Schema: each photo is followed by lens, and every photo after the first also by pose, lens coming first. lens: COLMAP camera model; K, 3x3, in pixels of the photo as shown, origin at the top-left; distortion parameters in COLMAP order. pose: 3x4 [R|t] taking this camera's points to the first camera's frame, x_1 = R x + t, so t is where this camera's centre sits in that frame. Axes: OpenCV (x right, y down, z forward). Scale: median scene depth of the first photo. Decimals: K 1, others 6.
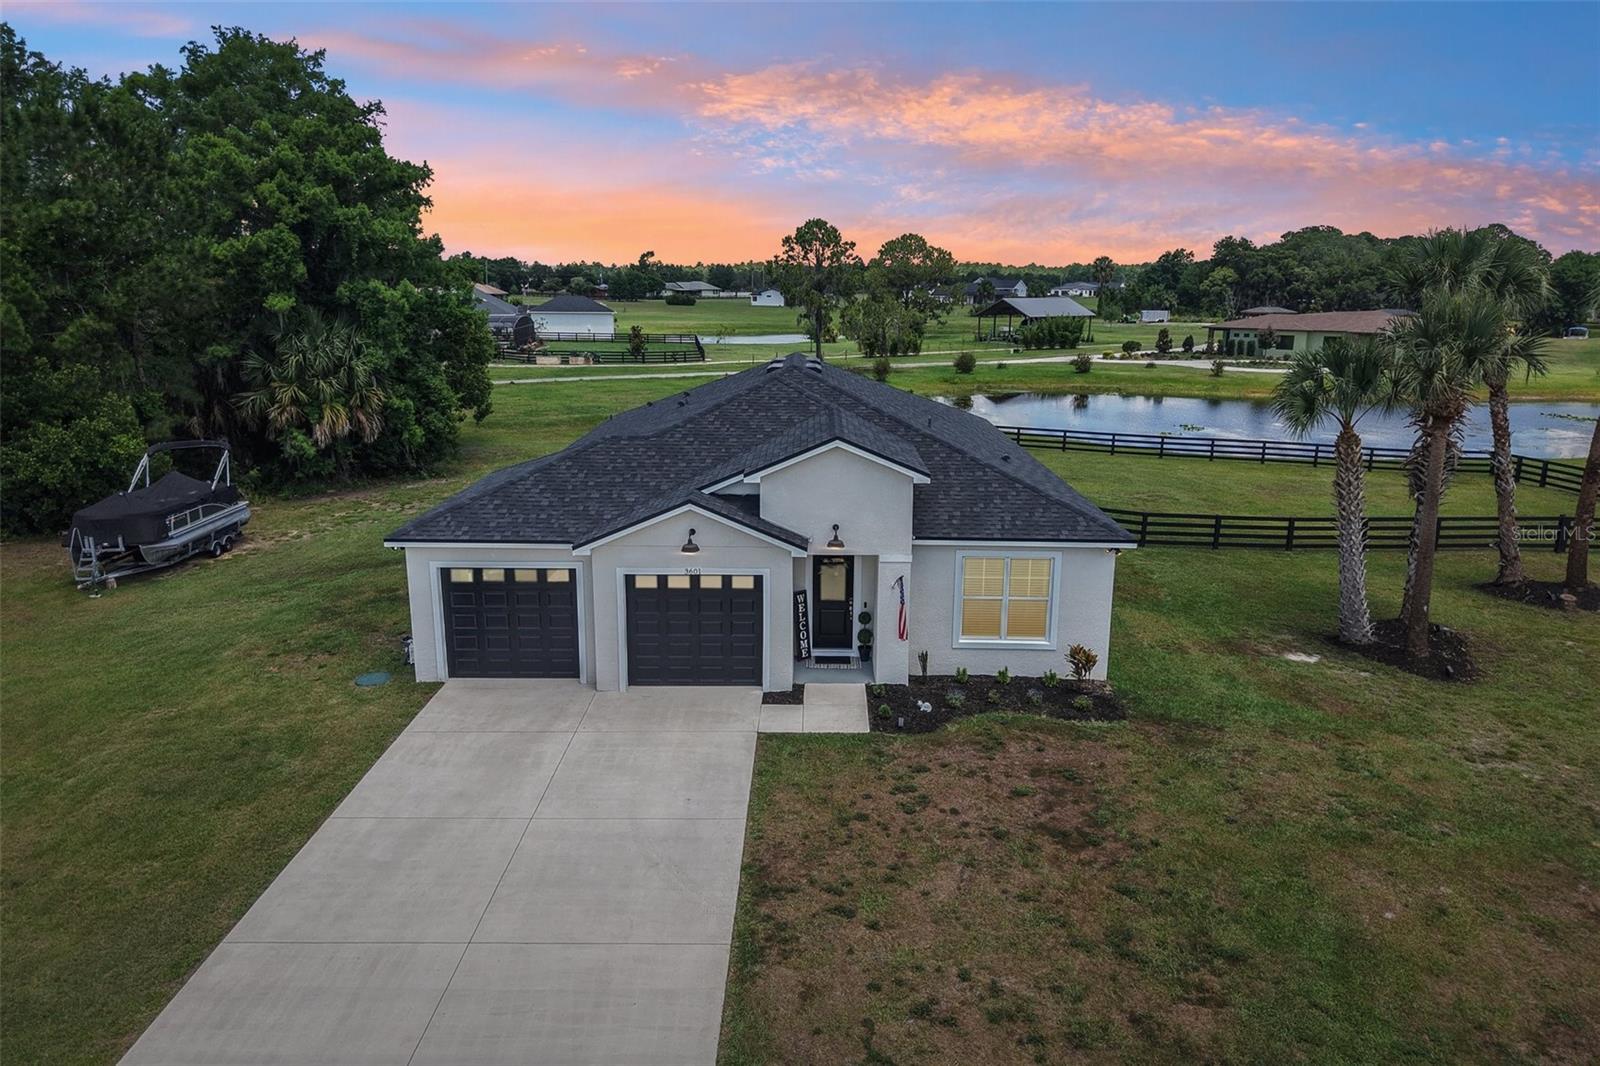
lens RADIAL K [[1075.9, 0, 800.0], [0, 1075.9, 533.0], [0, 0, 1]] dist [0.010586, -0.000032]
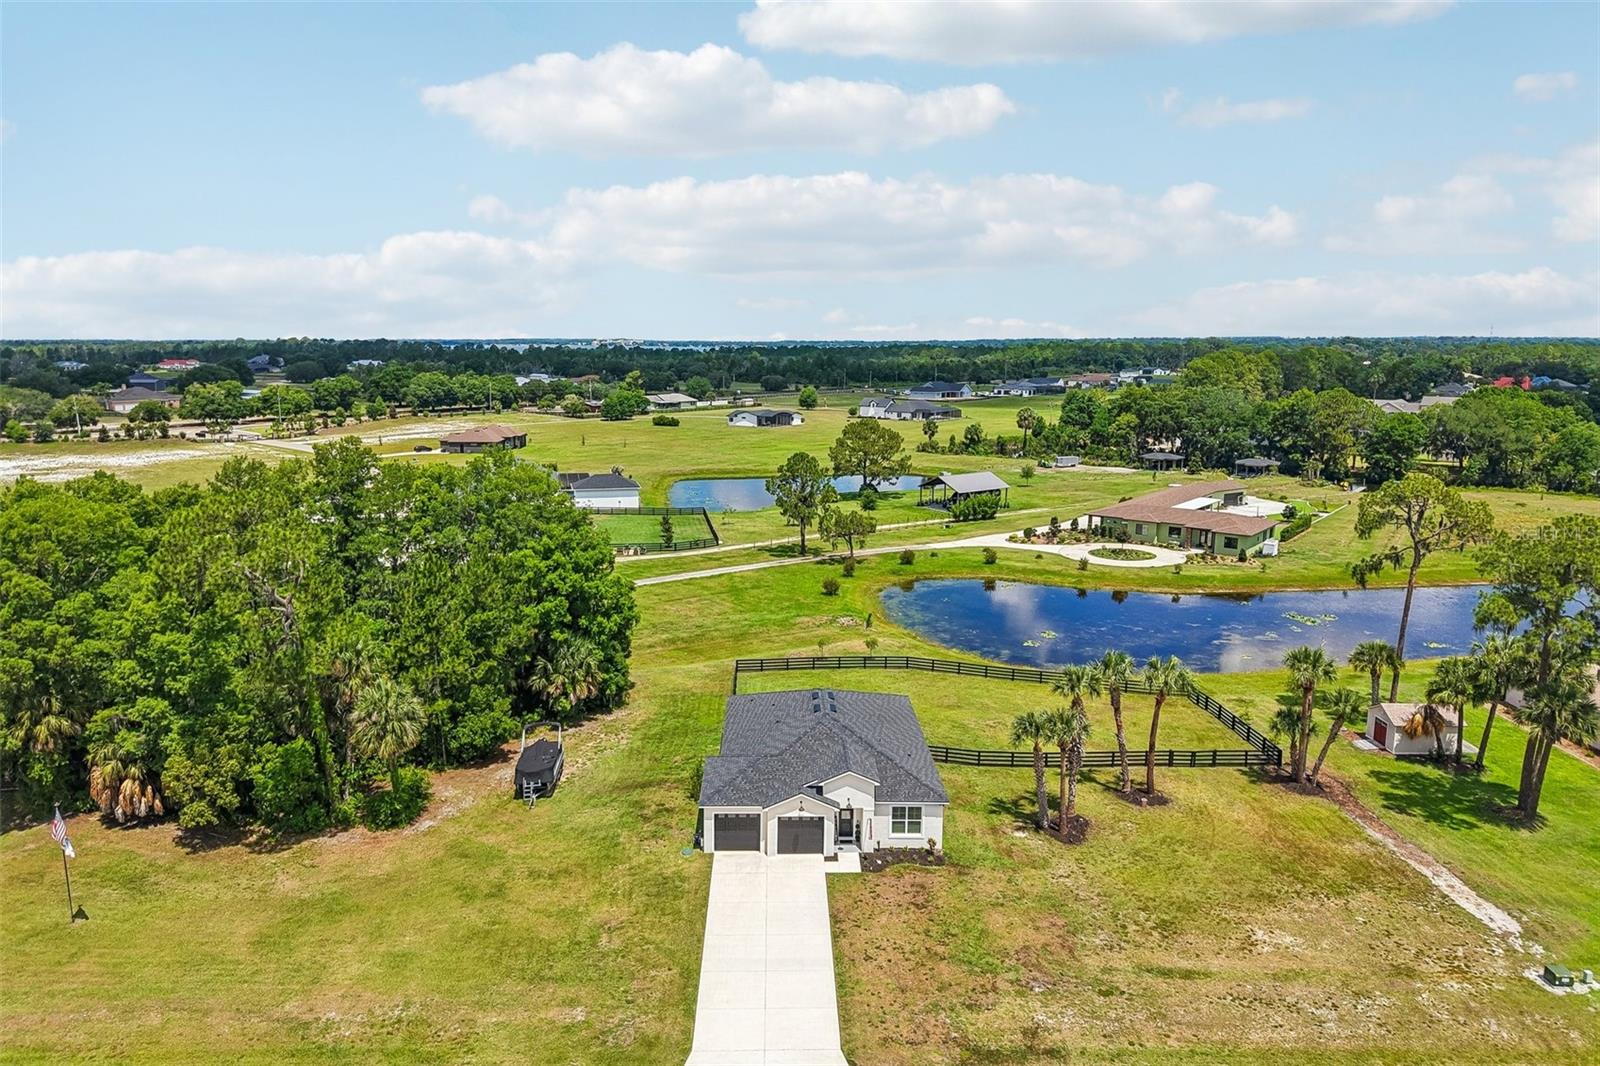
lens RADIAL K [[1082.6, 0, 778.5], [0, 1082.6, 512.0], [0, 0, 1]] dist [0.025265, -0.021383]
pose [[0.999801, -0.007745, 0.018393, -0.197136], [0.009016, 0.997502, -0.070068, -0.558694], [-0.017805, 0.070219, 0.997373, -1.938393]]
